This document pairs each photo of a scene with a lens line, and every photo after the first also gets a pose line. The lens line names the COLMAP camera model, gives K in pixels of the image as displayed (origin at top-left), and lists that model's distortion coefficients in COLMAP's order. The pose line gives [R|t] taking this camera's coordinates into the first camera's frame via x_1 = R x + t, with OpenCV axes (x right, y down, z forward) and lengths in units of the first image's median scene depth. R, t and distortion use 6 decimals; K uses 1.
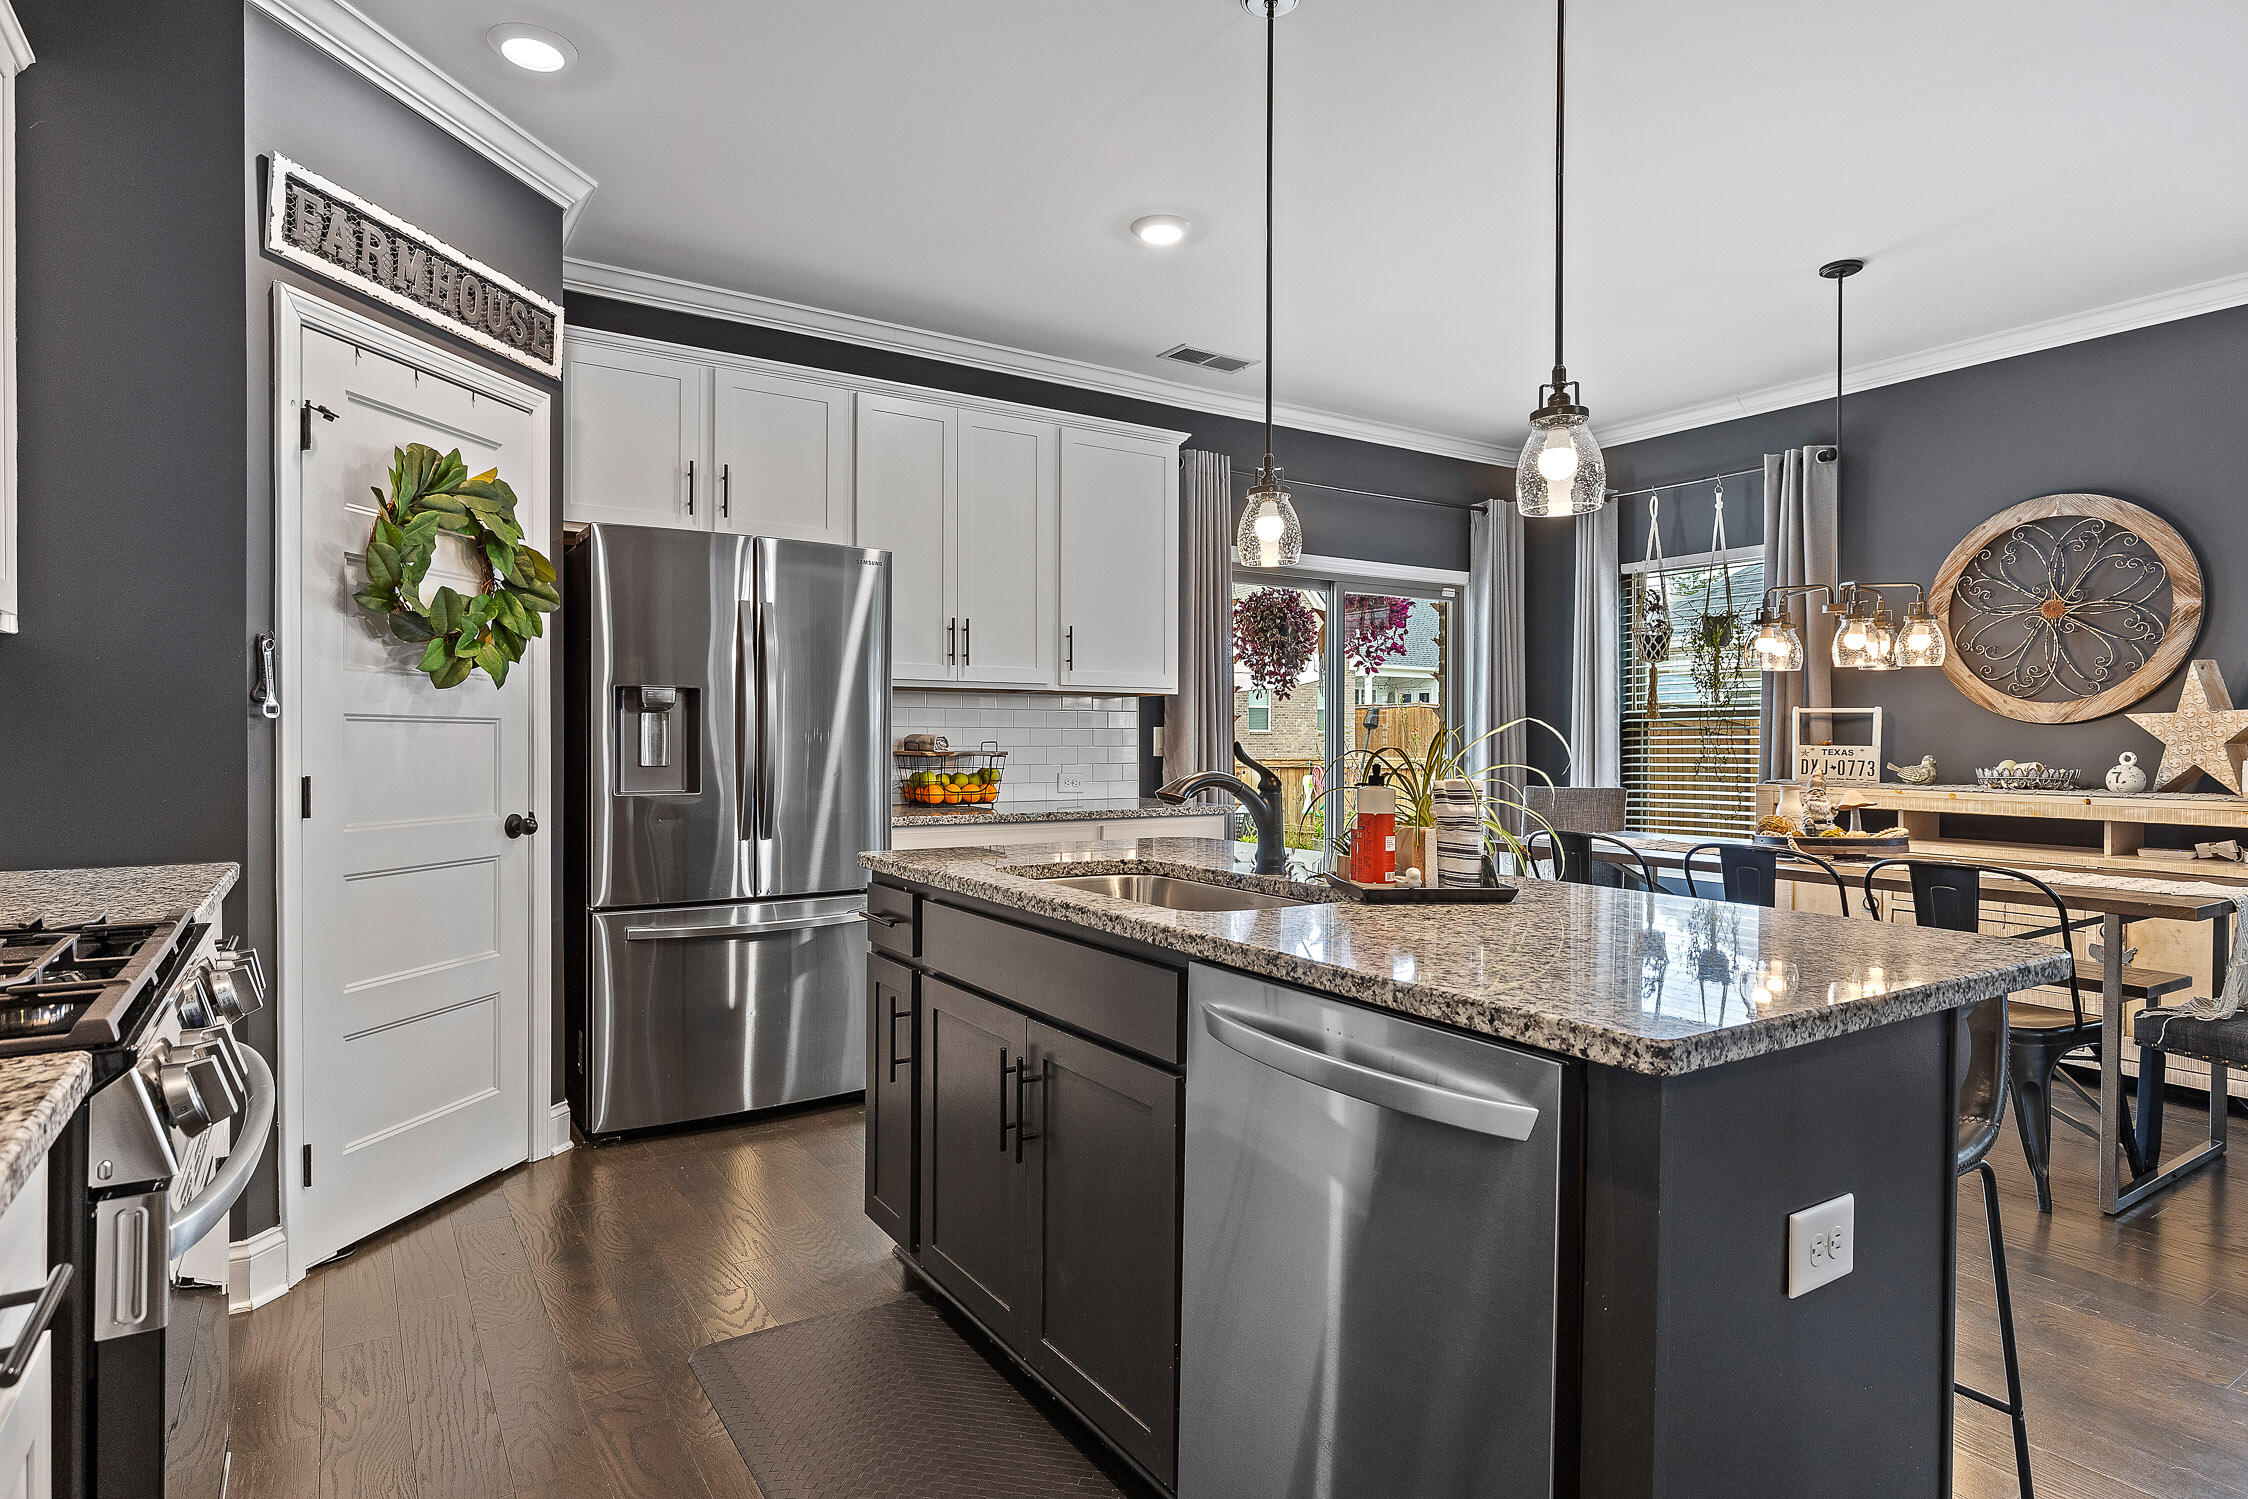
lens RADIAL K [[1218.9, 0, 1124.0], [0, 1218.9, 749.5], [0, 0, 1]] dist [0.002438, -0.000991]
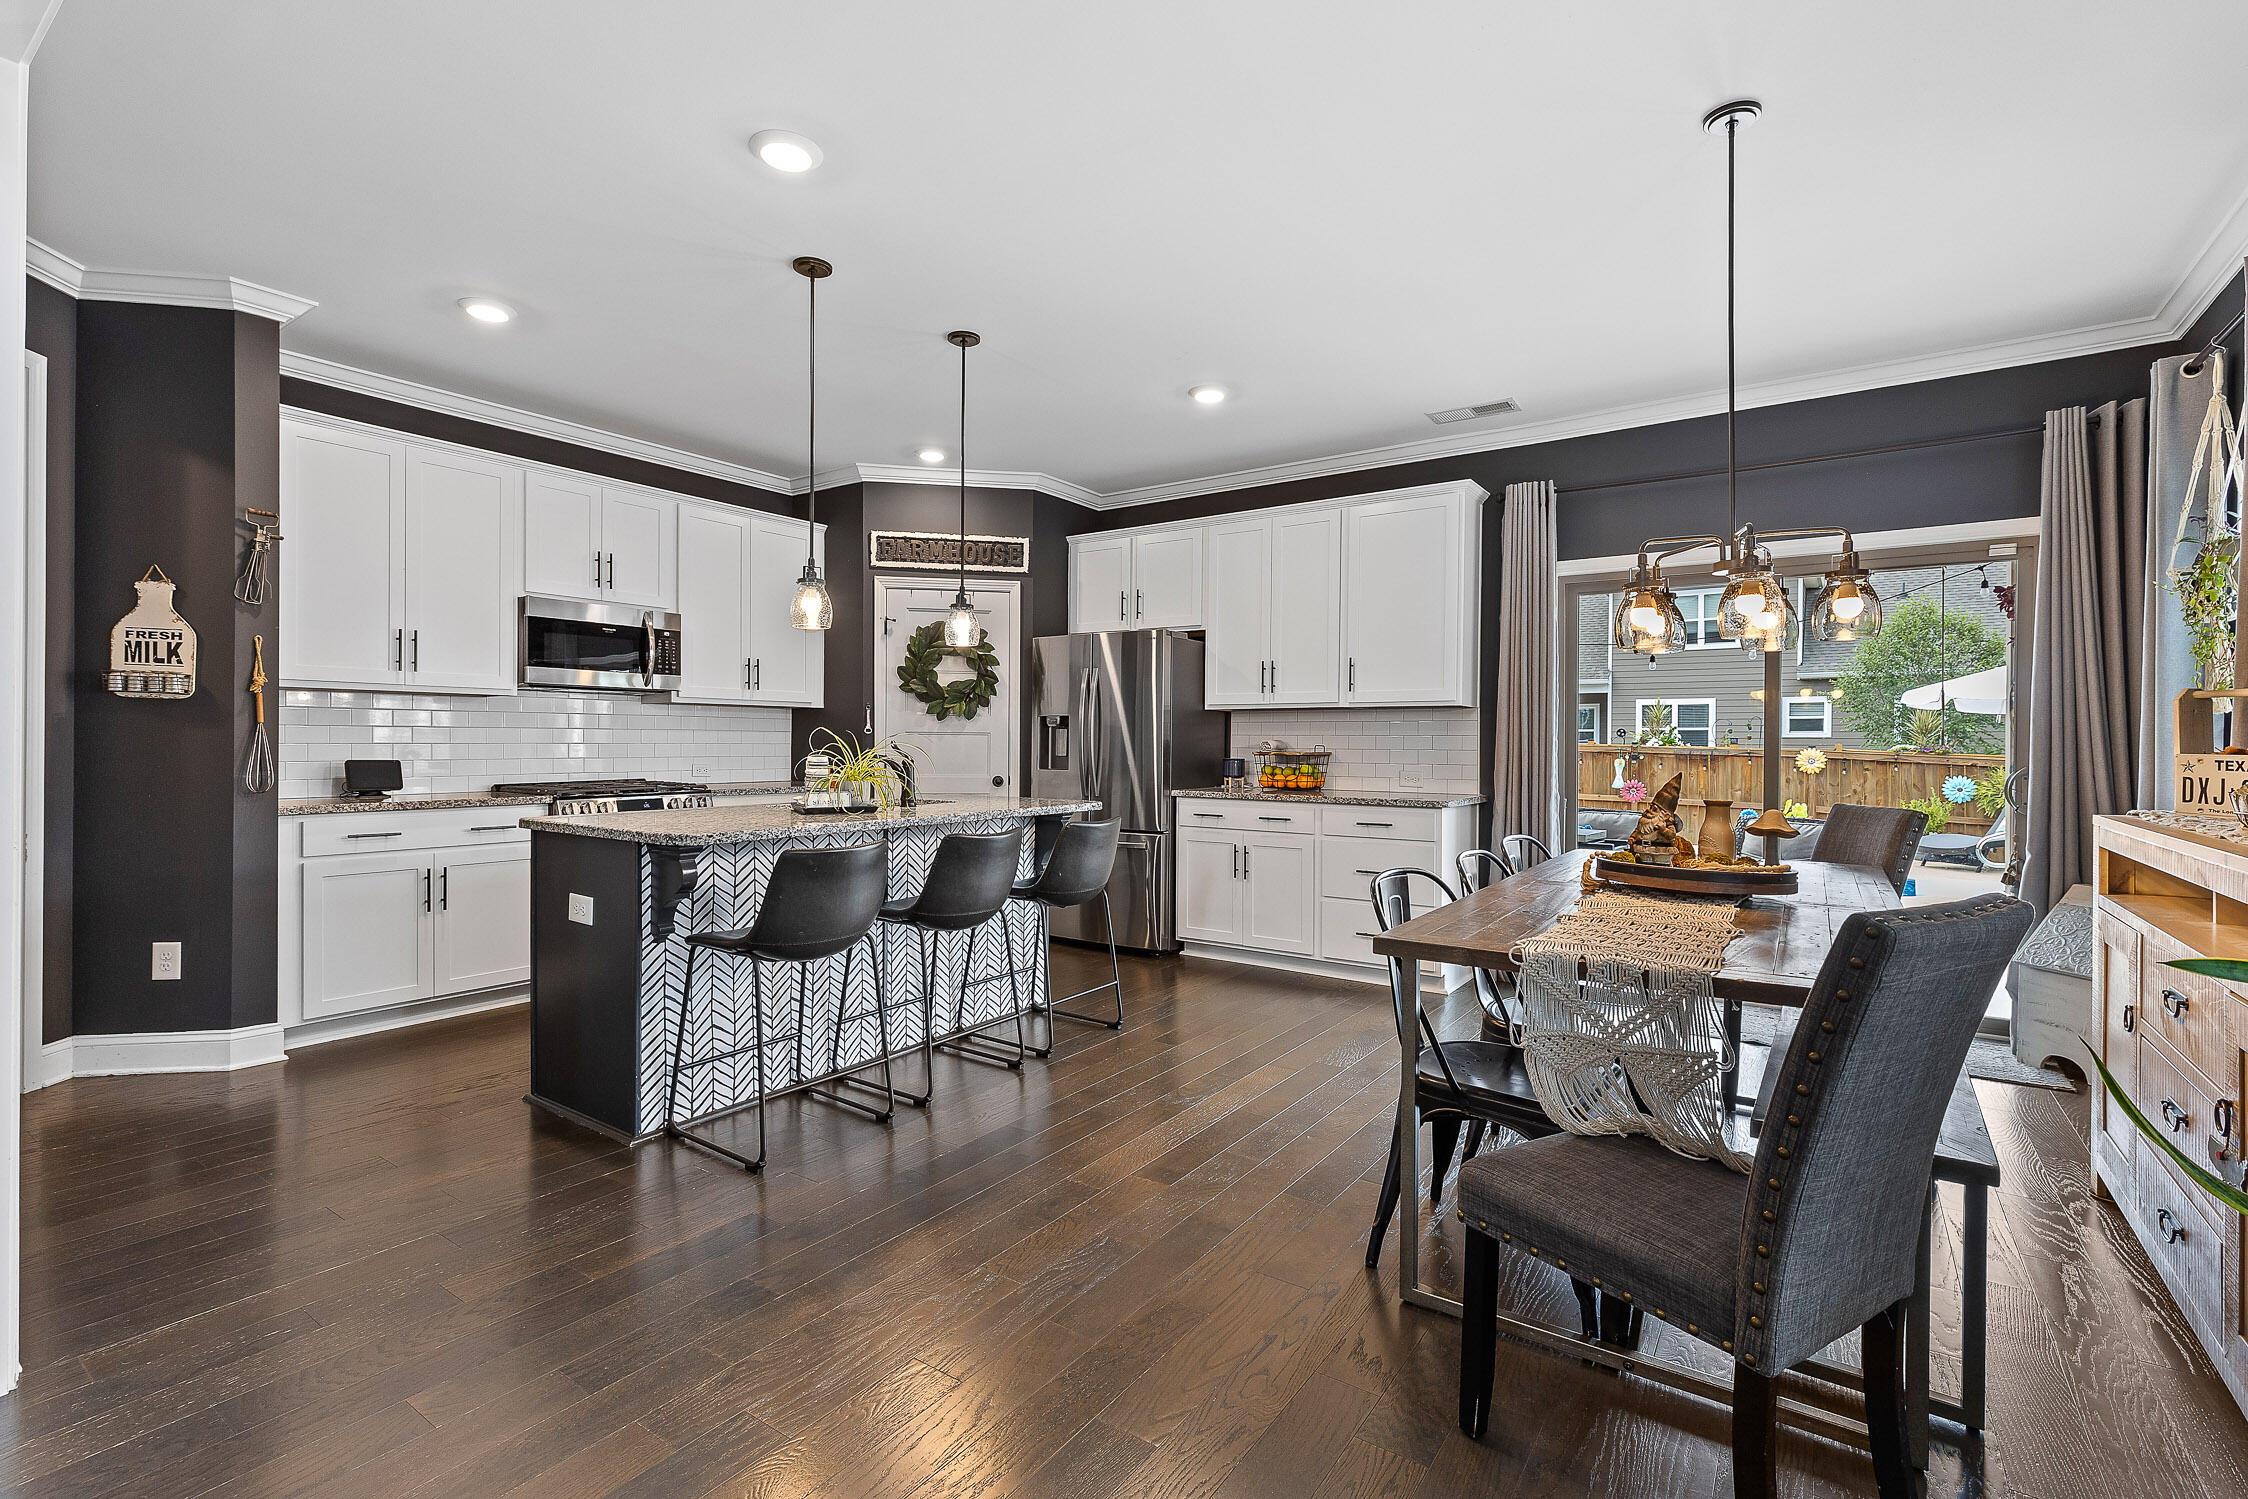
lens RADIAL K [[1032.4, 0, 1124.0], [0, 1032.4, 749.5], [0, 0, 1]] dist [-0.001966, -0.000170]
pose [[0.376623, 0.003231, -0.926361, 1.433200], [-0.012122, 0.999925, -0.001440, 0.005124], [0.926287, 0.011772, 0.376634, 0.549087]]
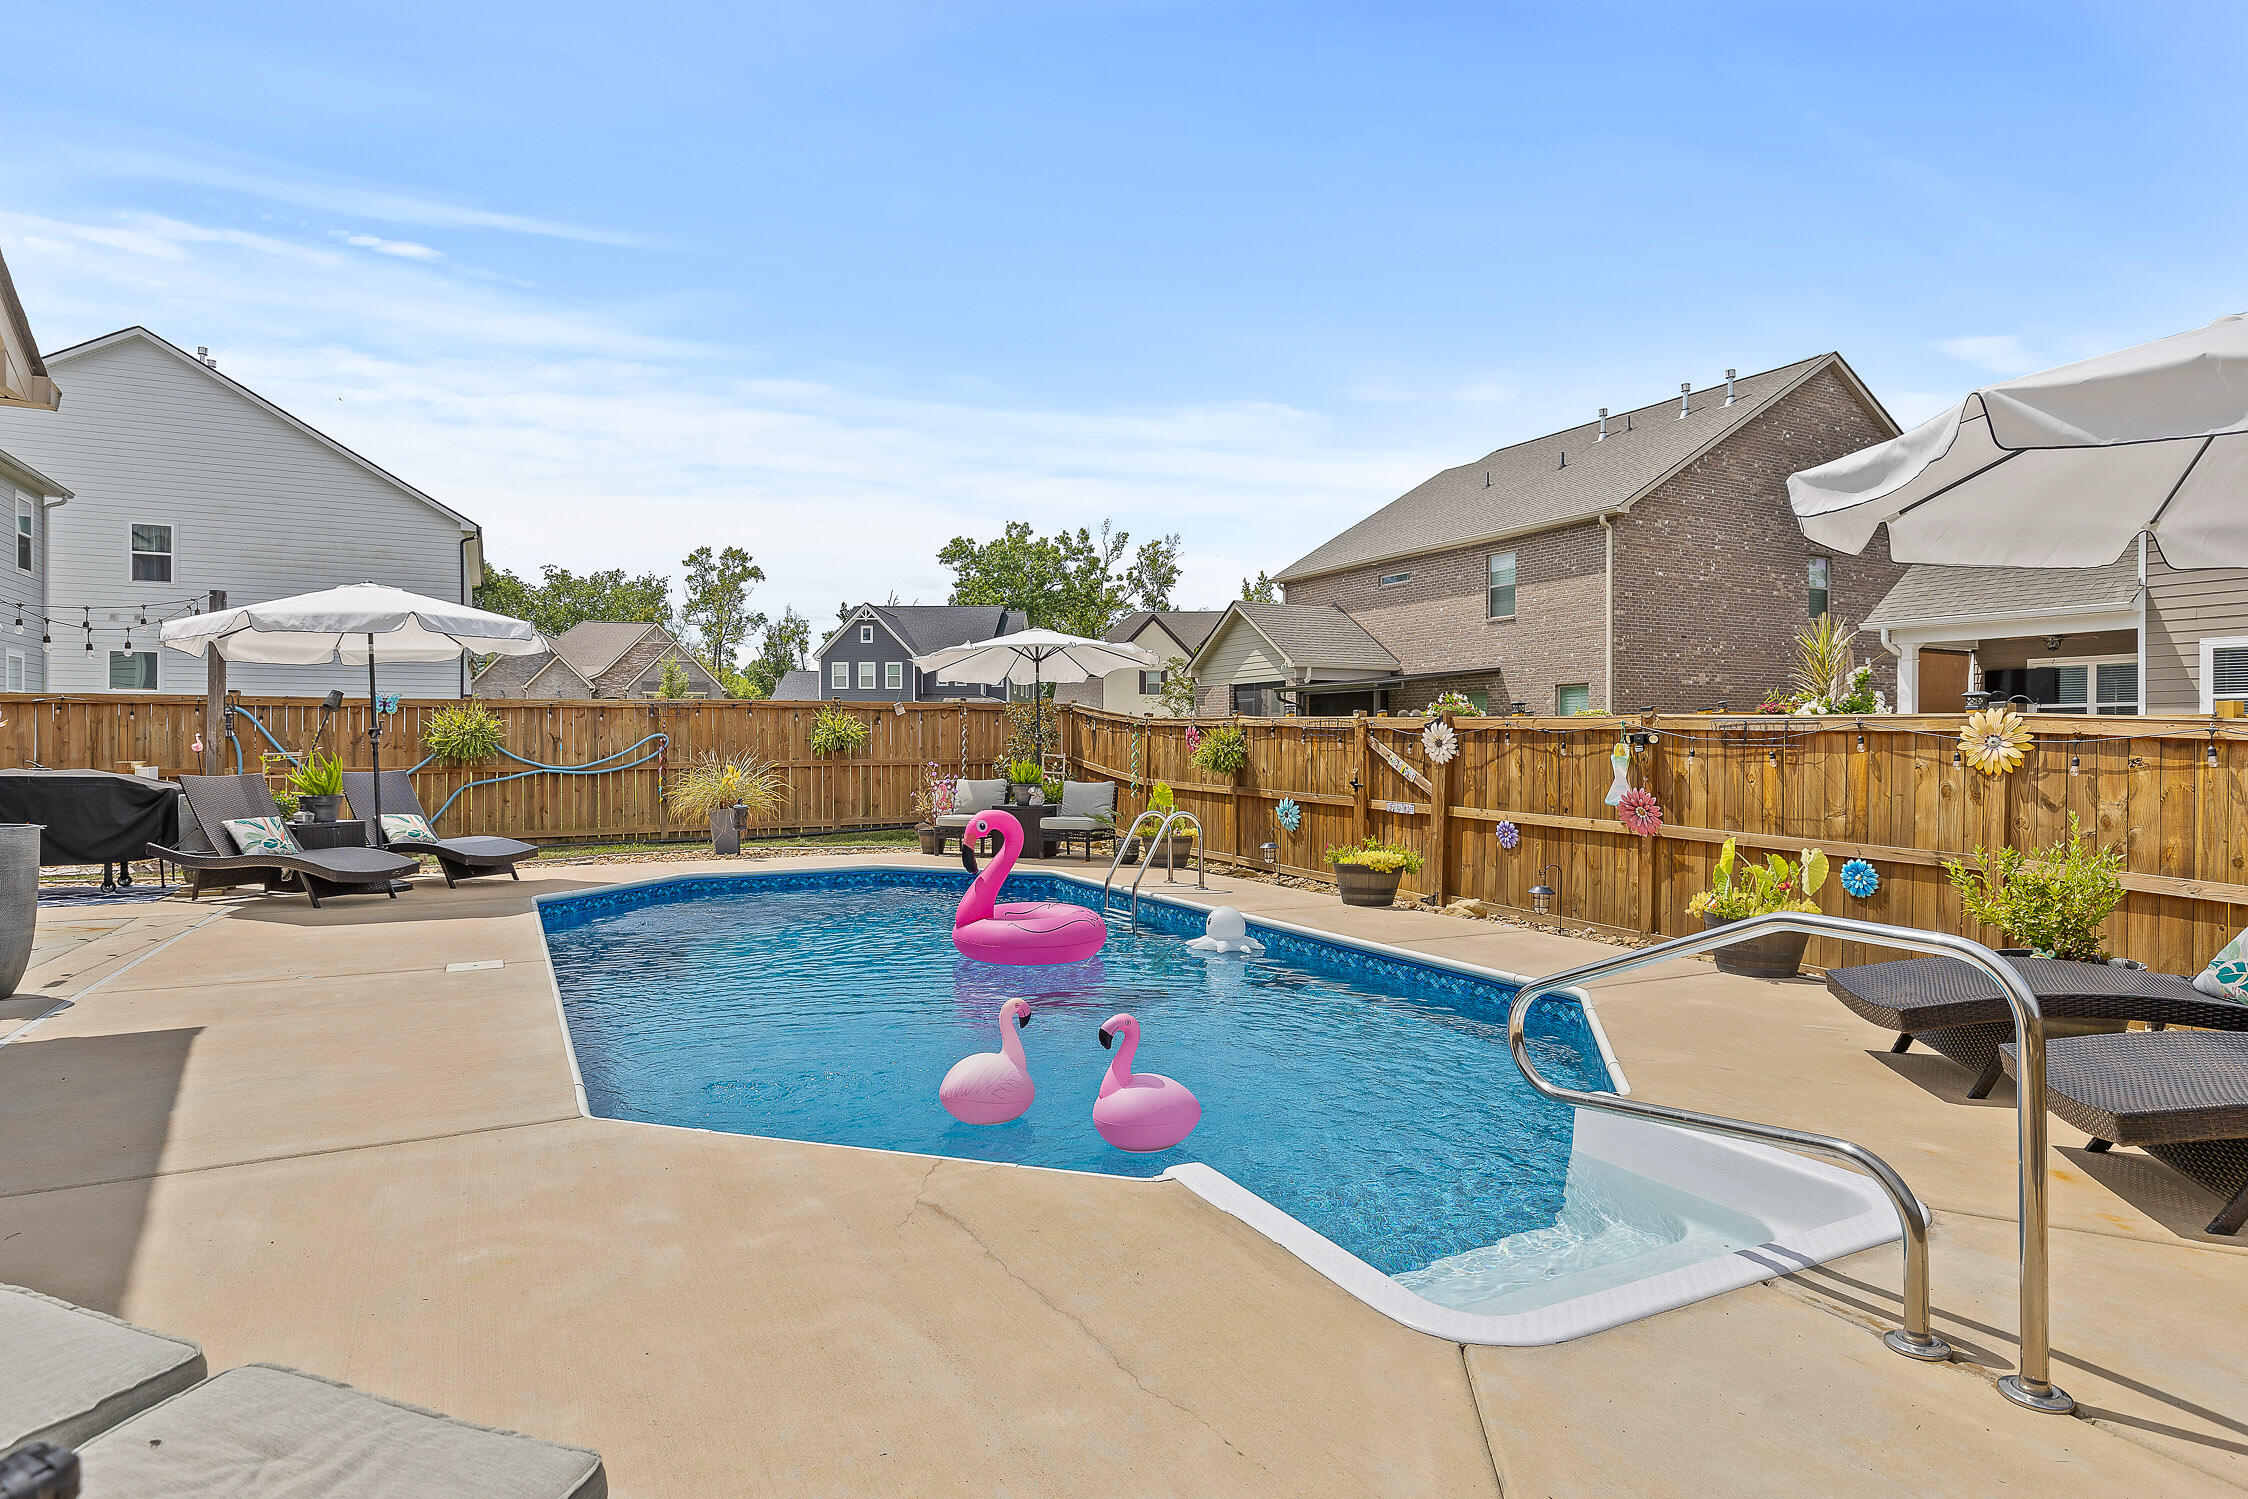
lens RADIAL K [[1218.9, 0, 1124.0], [0, 1218.9, 749.5], [0, 0, 1]] dist [0.002438, -0.000991]
pose [[-0.097937, -0.003137, -0.995188, 1.347305], [-0.009264, 0.999955, -0.002240, 0.009228], [0.995149, 0.009000, -0.097962, 0.882605]]
